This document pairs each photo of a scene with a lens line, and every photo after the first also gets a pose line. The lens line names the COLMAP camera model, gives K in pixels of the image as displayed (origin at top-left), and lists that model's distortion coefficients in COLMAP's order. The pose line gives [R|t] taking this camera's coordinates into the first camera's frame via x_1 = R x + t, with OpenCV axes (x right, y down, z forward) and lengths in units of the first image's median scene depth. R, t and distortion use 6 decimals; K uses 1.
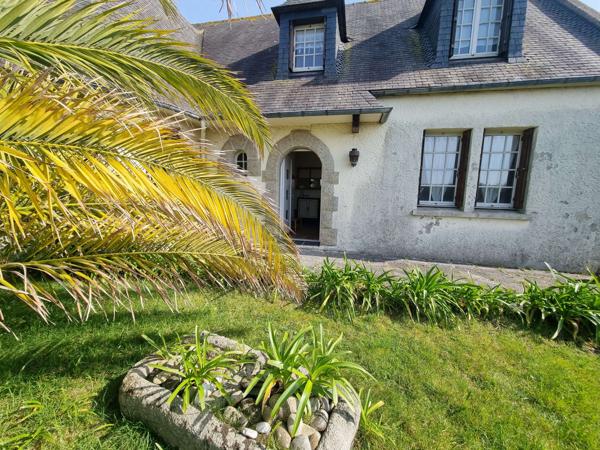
lens RADIAL K [[236.8, 0, 302.1], [0, 236.8, 227.4], [0, 0, 1]] dist [-0.007550, 0.000038]
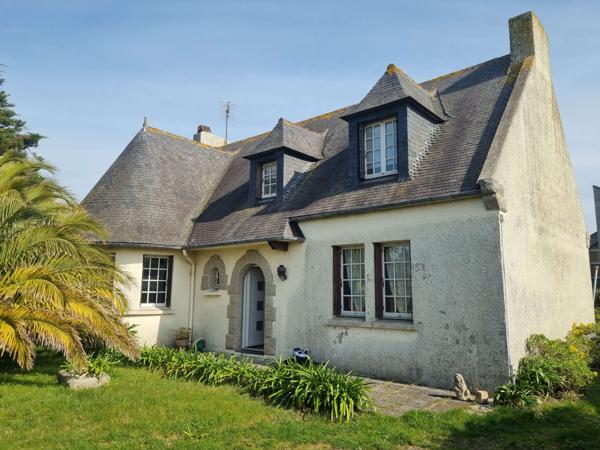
lens RADIAL K [[452.9, 0, 301.4], [0, 452.9, 222.5], [0, 0, 1]] dist [0.008132, -0.004928]
pose [[0.879066, -0.091885, -0.467760, 1.356813], [-0.056398, 0.954310, -0.293449, 0.110205], [0.473352, 0.284342, 0.833719, -0.850057]]
